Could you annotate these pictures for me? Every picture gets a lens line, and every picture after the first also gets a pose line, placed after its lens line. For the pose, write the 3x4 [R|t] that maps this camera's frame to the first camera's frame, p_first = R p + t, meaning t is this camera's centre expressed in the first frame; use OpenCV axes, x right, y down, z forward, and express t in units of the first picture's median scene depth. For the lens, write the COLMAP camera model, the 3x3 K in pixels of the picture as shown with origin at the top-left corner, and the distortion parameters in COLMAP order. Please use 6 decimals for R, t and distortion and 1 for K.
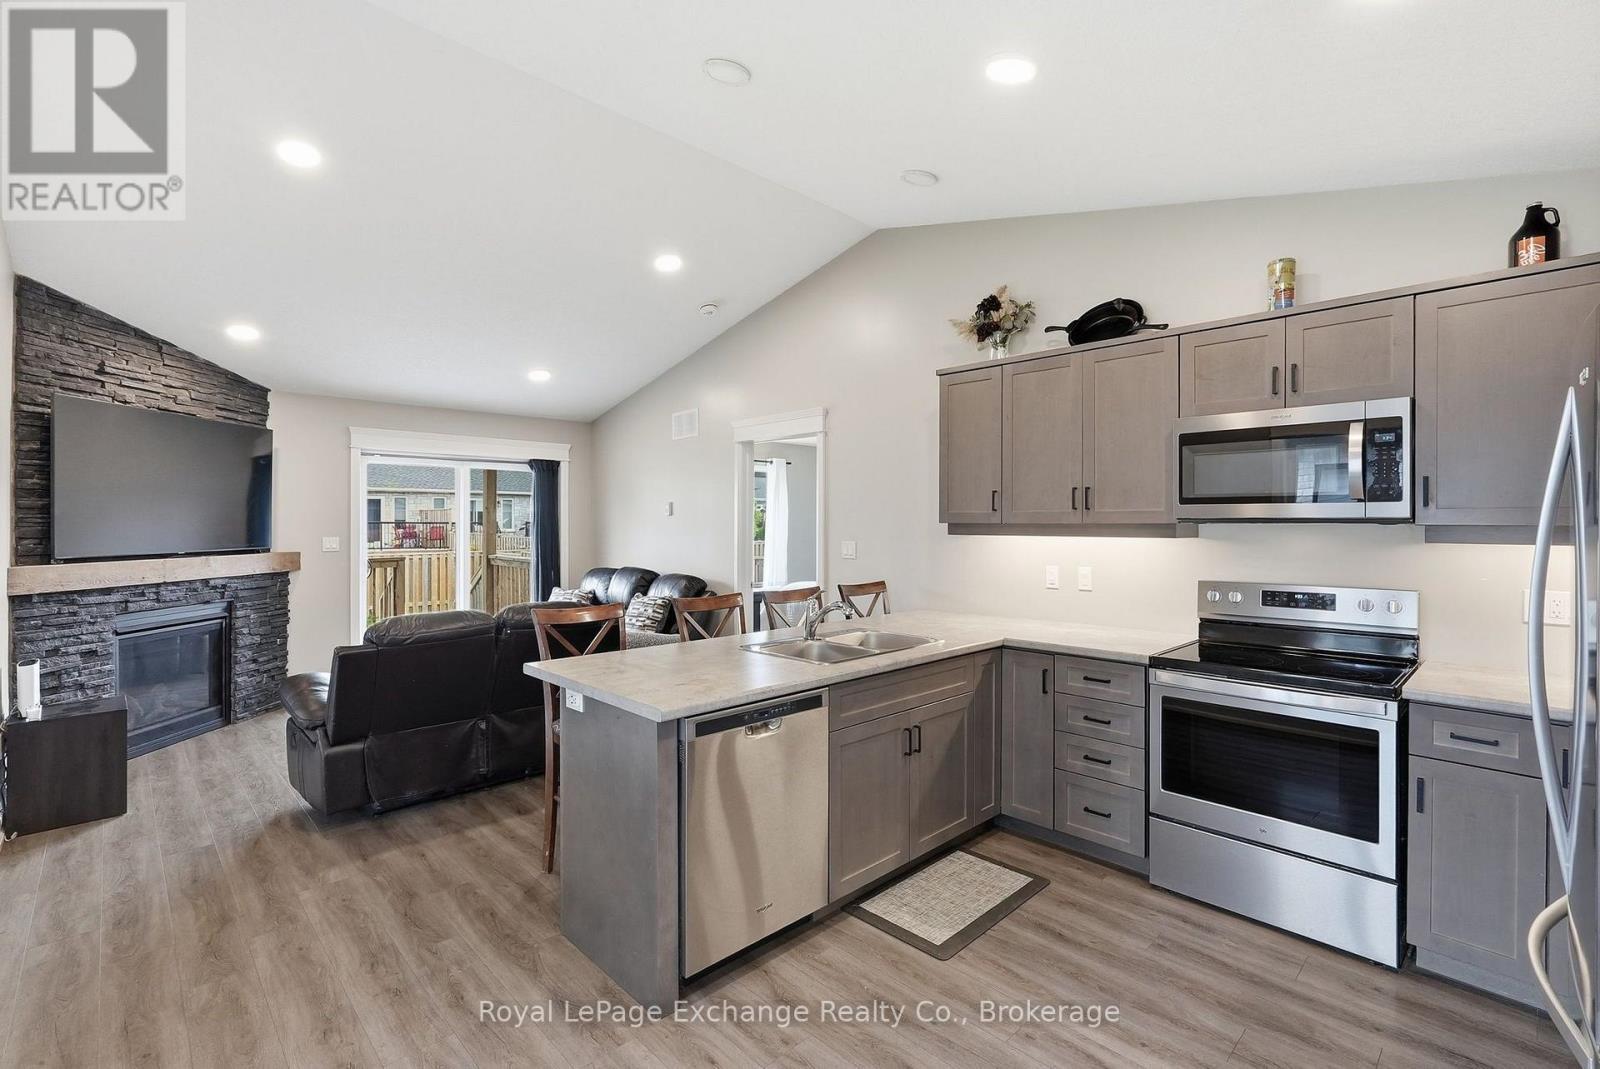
lens RADIAL K [[730.5, 0, 805.9], [0, 730.5, 523.2], [0, 0, 1]] dist [0.000822, 0.000666]
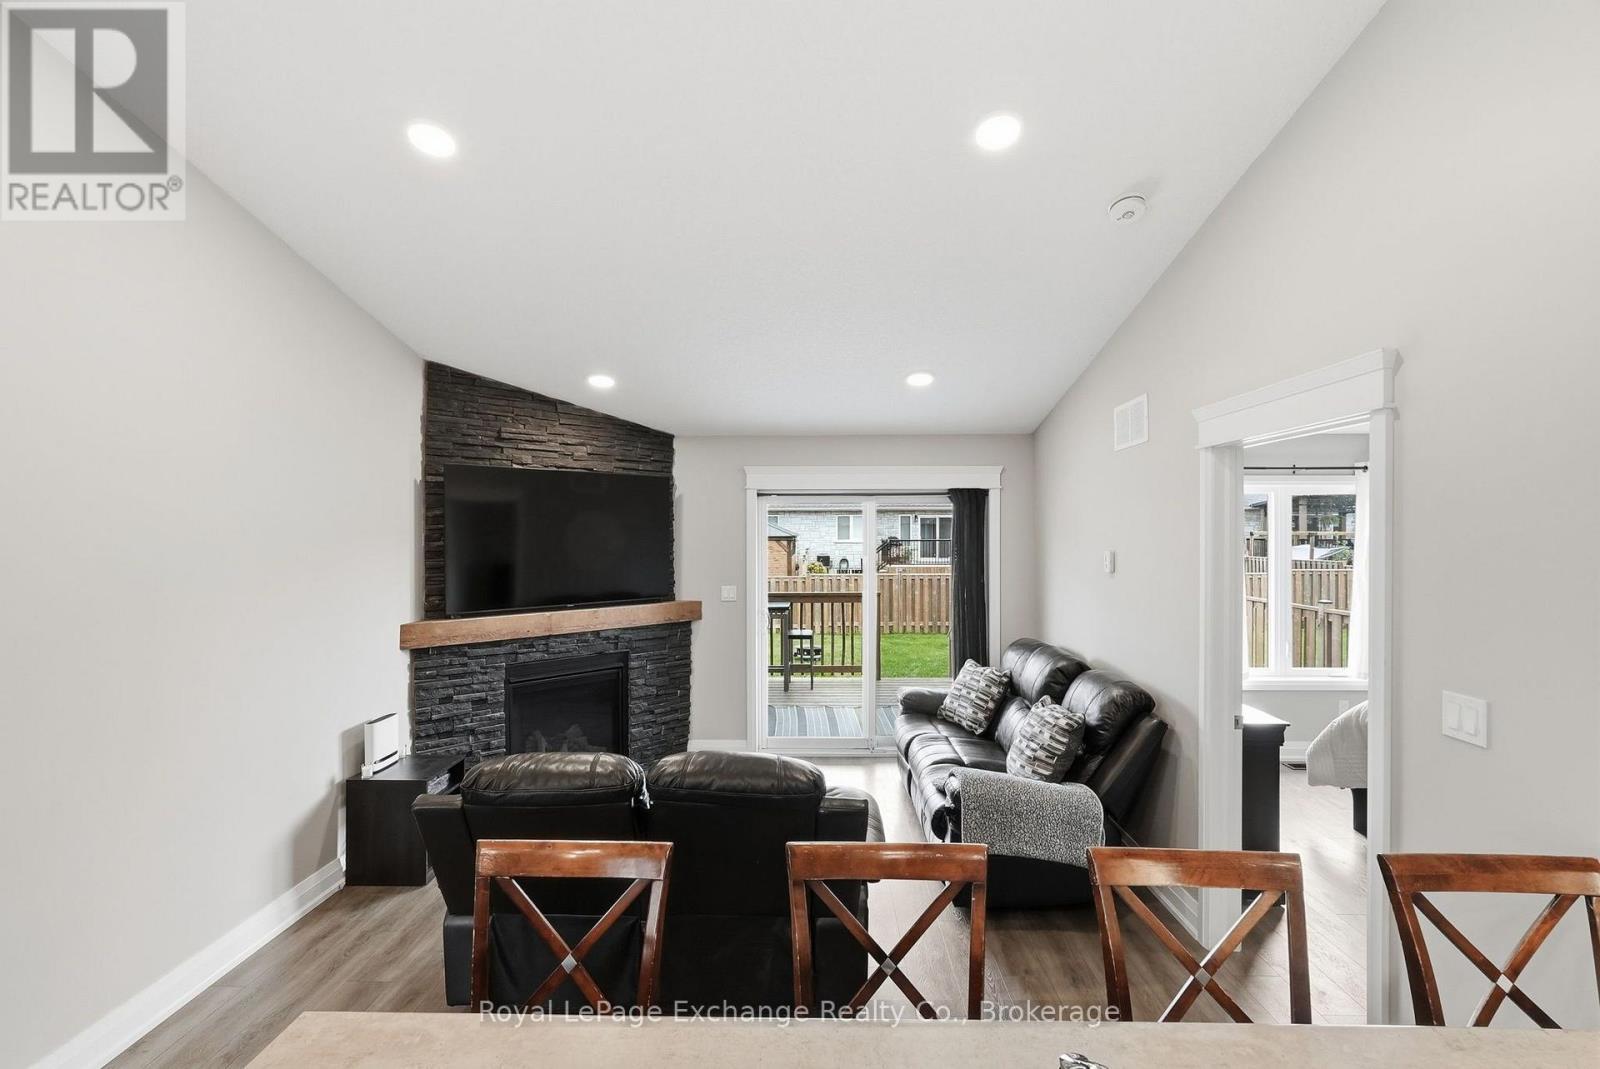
lens RADIAL K [[716.3, 0, 793.7], [0, 716.3, 533.5], [0, 0, 1]] dist [-0.003416, 0.000759]
pose [[0.694762, -0.000250, -0.719240, 0.093568], [0.001229, 0.999999, 0.000839, -0.065884], [0.719239, -0.001467, 0.694762, 0.568963]]
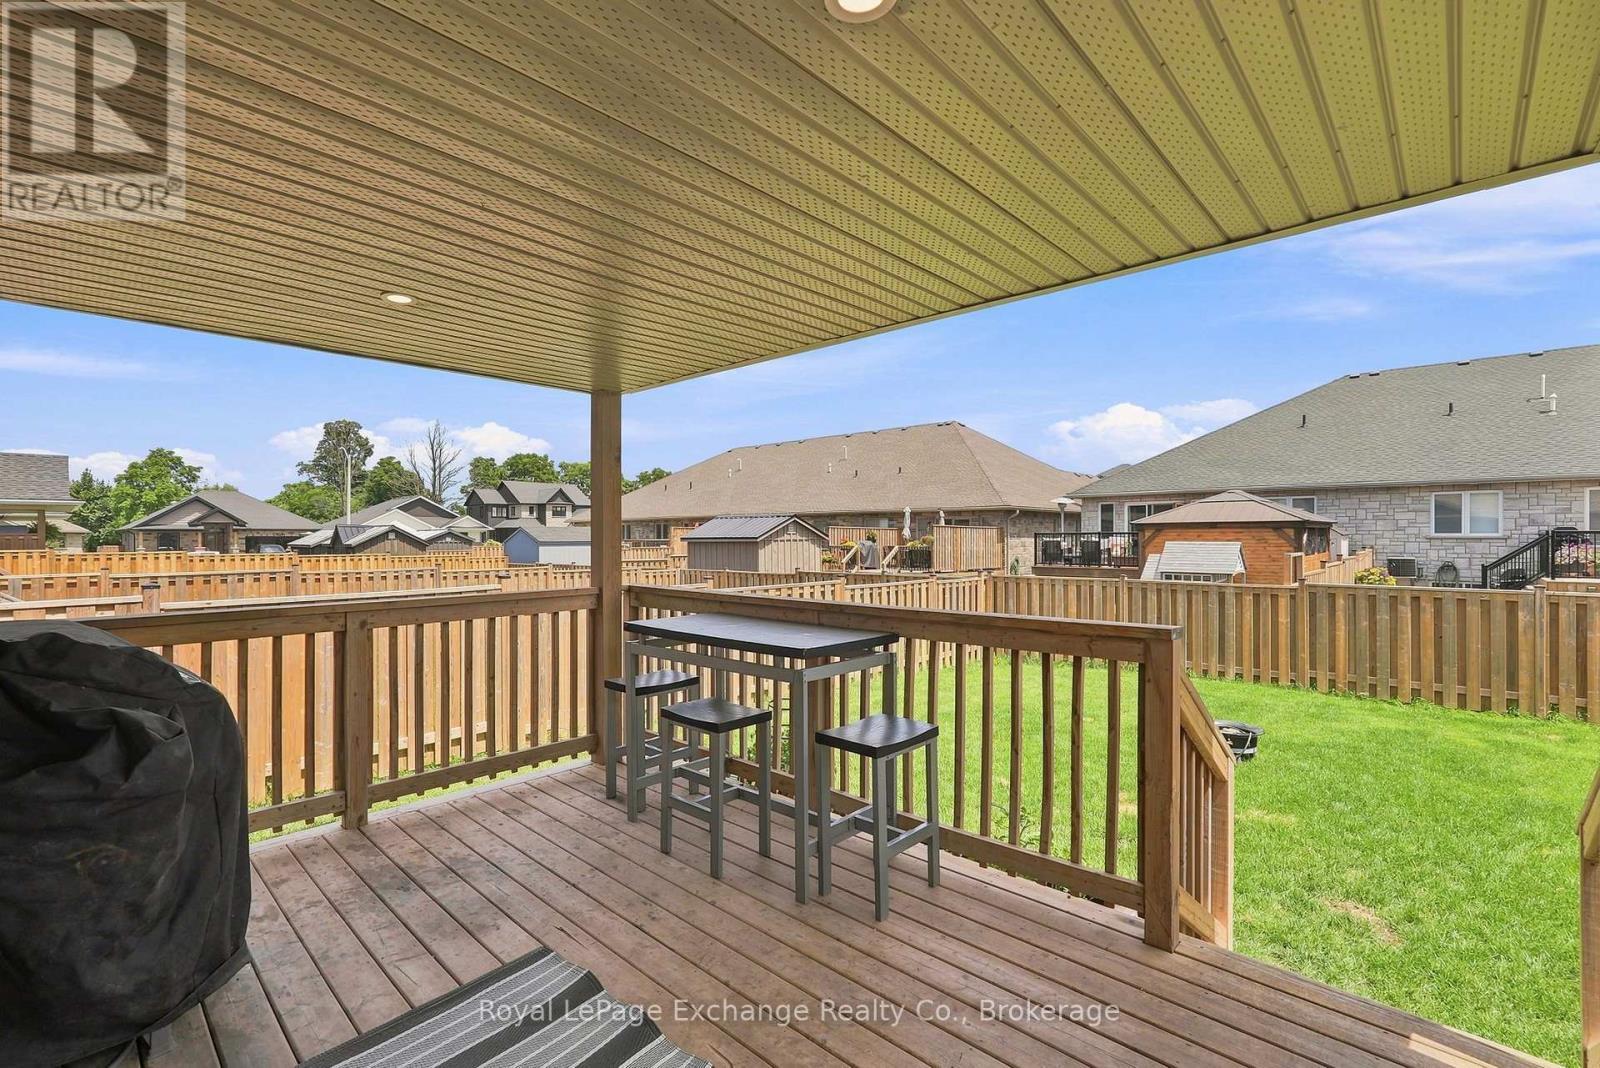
lens RADIAL K [[716.3, 0, 793.7], [0, 716.3, 533.0], [0, 0, 1]] dist [-0.003416, 0.000759]
pose [[0.043262, -0.005963, -0.999046, -0.551700], [-0.003787, 0.999974, -0.006133, 0.030578], [0.999057, 0.004049, 0.043238, 1.691317]]
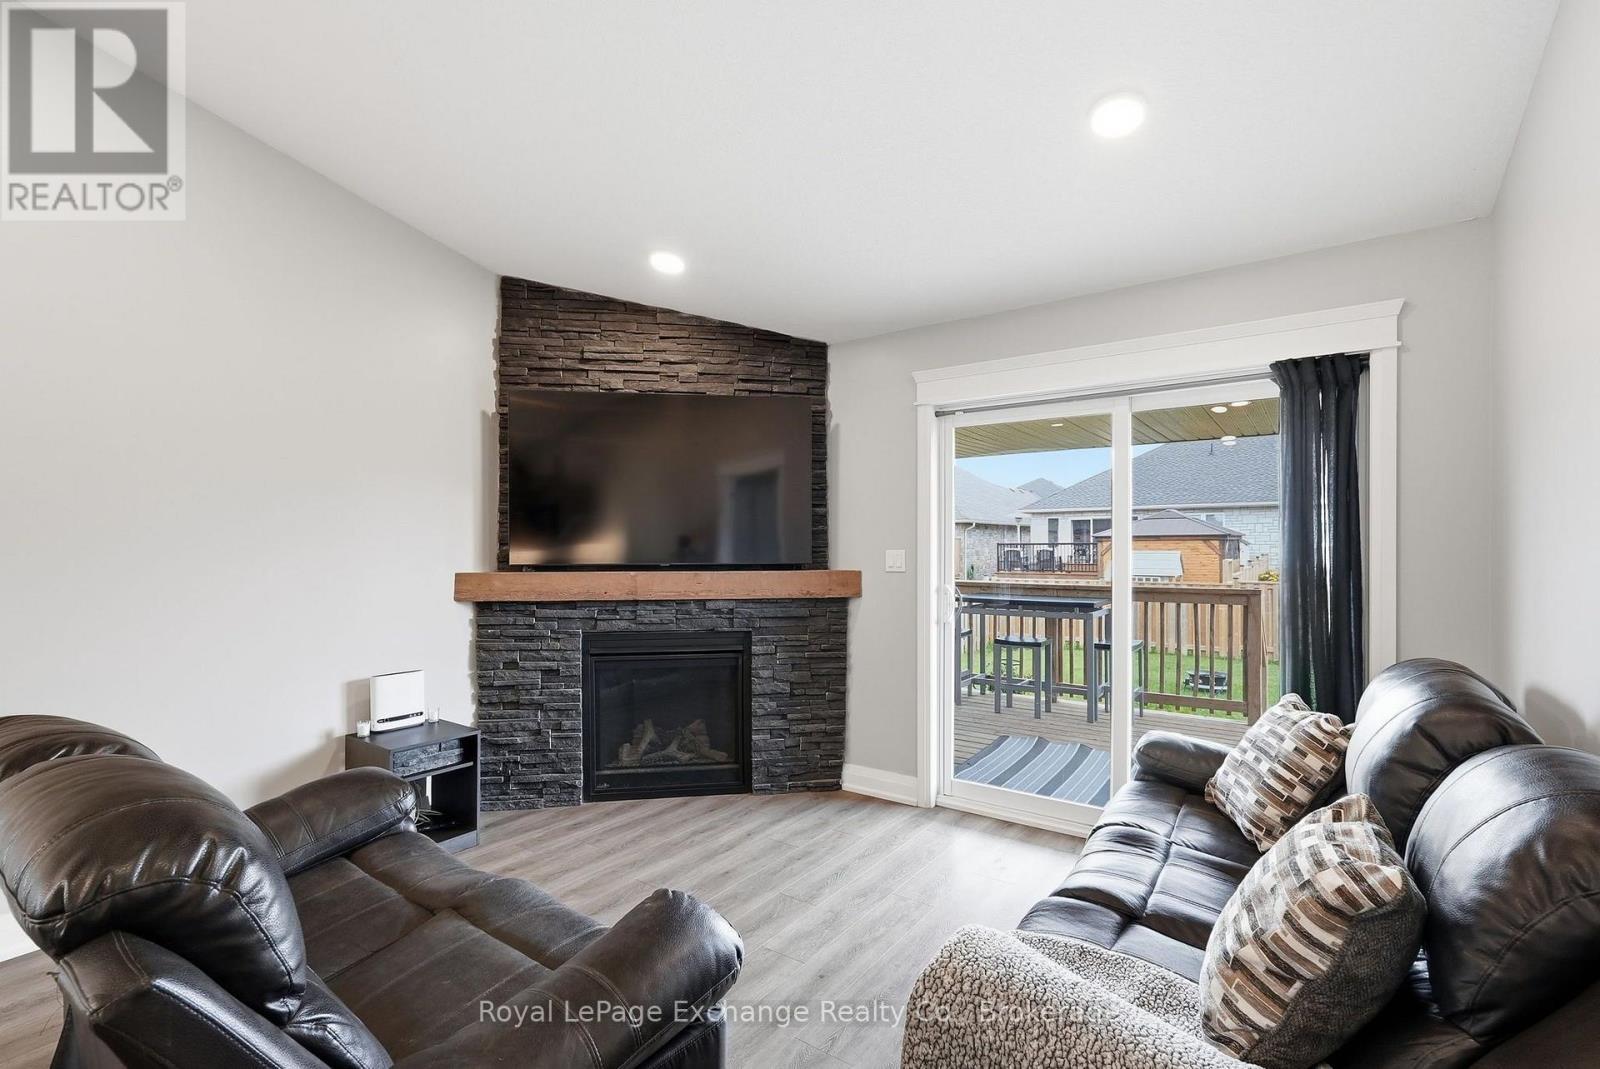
lens RADIAL K [[722.2, 0, 805.0], [0, 722.2, 547.8], [0, 0, 1]] dist [-0.006768, 0.000308]
pose [[0.169349, 0.000911, -0.985556, -0.044983], [0.000281, 0.999999, 0.000972, 0.022524], [0.985556, -0.000442, 0.169349, 1.097880]]
